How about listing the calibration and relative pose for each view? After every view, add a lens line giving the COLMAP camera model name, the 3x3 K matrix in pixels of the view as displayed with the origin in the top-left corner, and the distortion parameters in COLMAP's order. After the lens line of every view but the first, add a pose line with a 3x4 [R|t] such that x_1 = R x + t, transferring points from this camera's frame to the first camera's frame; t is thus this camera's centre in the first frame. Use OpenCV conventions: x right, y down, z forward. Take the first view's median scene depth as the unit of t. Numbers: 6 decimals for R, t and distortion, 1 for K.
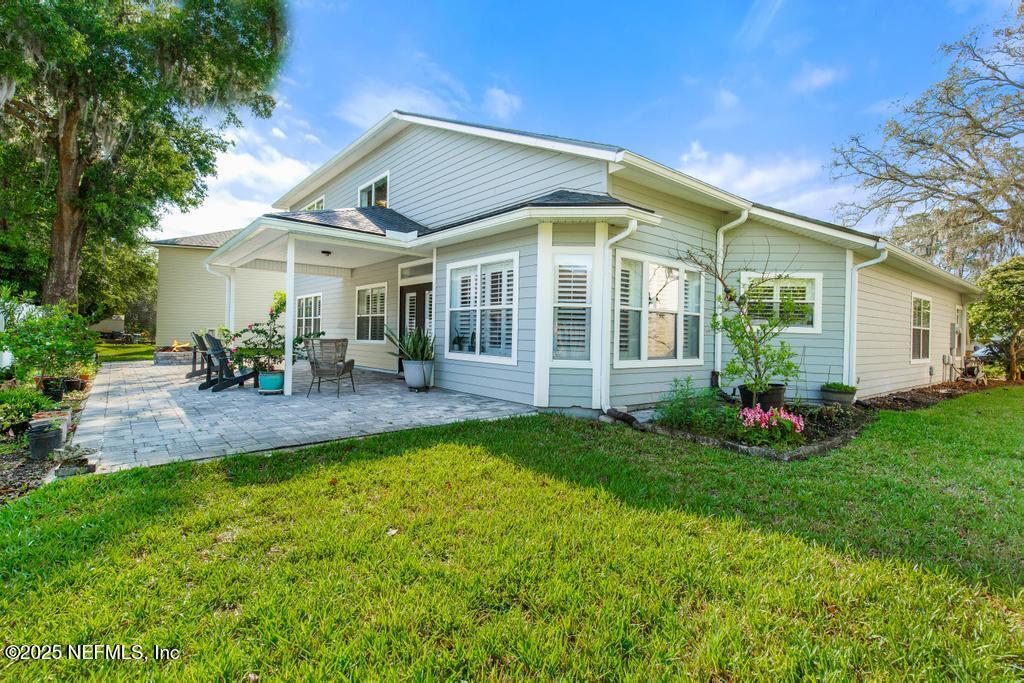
lens RADIAL K [[488.5, 0, 512.0], [0, 488.5, 318.7], [0, 0, 1]] dist [0.022423, 0.000146]
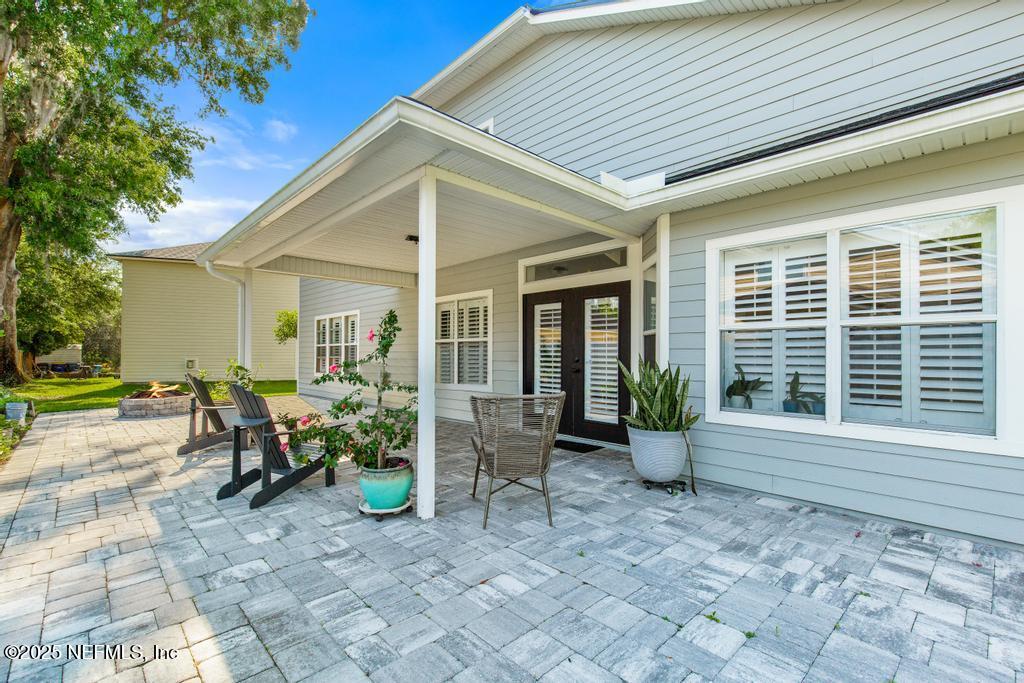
lens RADIAL K [[463.0, 0, 512.0], [0, 463.0, 341.5], [0, 0, 1]] dist [0.011891, 0.000737]
pose [[0.997131, -0.014497, 0.074299, -0.175006], [0.014365, 0.999894, 0.002311, -0.003964], [-0.074325, -0.001237, 0.997233, 0.241488]]
